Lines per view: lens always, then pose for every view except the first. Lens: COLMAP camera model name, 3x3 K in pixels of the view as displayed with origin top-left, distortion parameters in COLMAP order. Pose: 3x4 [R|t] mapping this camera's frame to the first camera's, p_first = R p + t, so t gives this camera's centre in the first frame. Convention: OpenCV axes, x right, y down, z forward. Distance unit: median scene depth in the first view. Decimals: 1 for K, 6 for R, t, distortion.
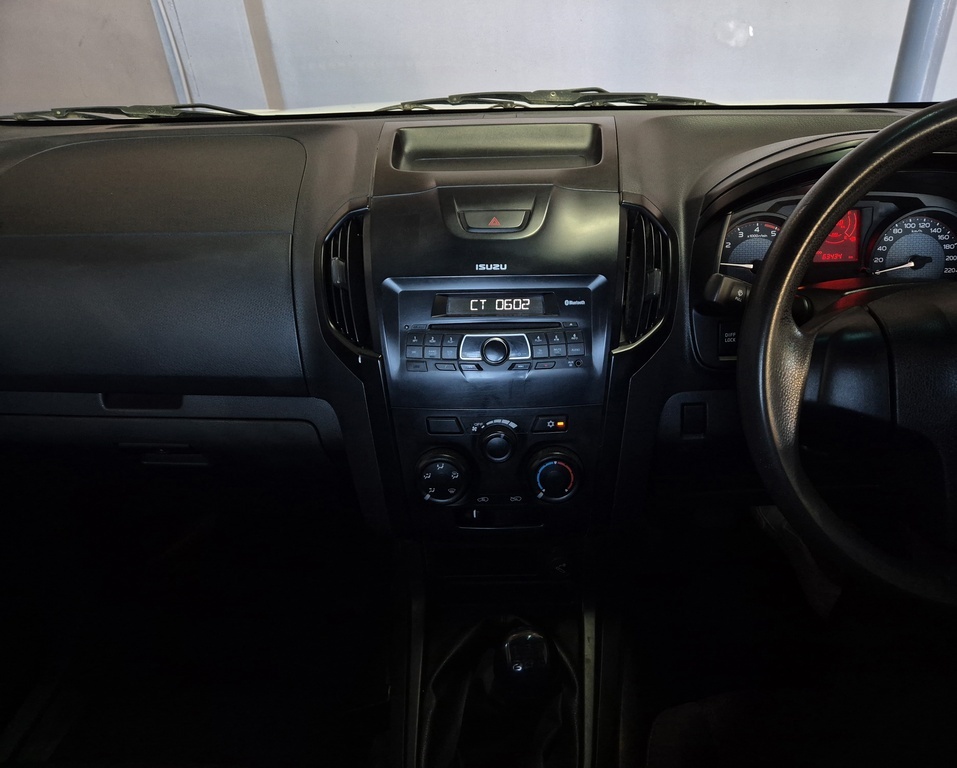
lens RADIAL K [[659.4, 0, 516.2], [0, 659.4, 386.5], [0, 0, 1]] dist [0.062110, -0.046694]
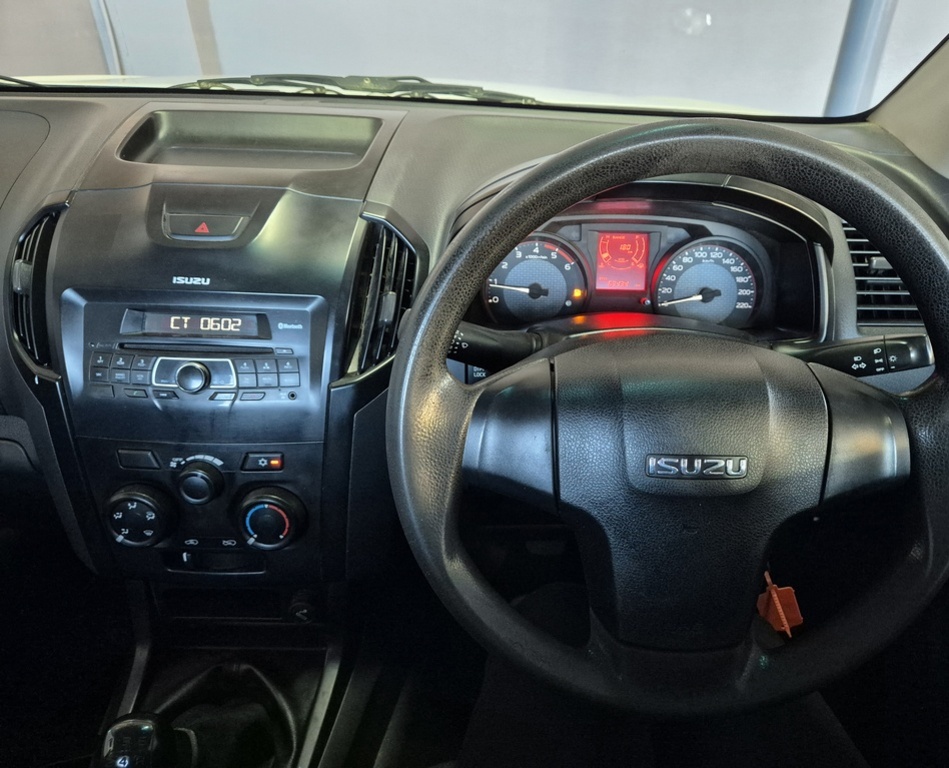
lens RADIAL K [[653.9, 0, 536.0], [0, 653.9, 382.1], [0, 0, 1]] dist [0.062110, -0.046694]
pose [[0.998820, 0.045062, 0.018105, 0.356235], [-0.045578, 0.998535, 0.029178, -0.082752], [-0.016764, -0.029969, 0.999410, 0.104382]]
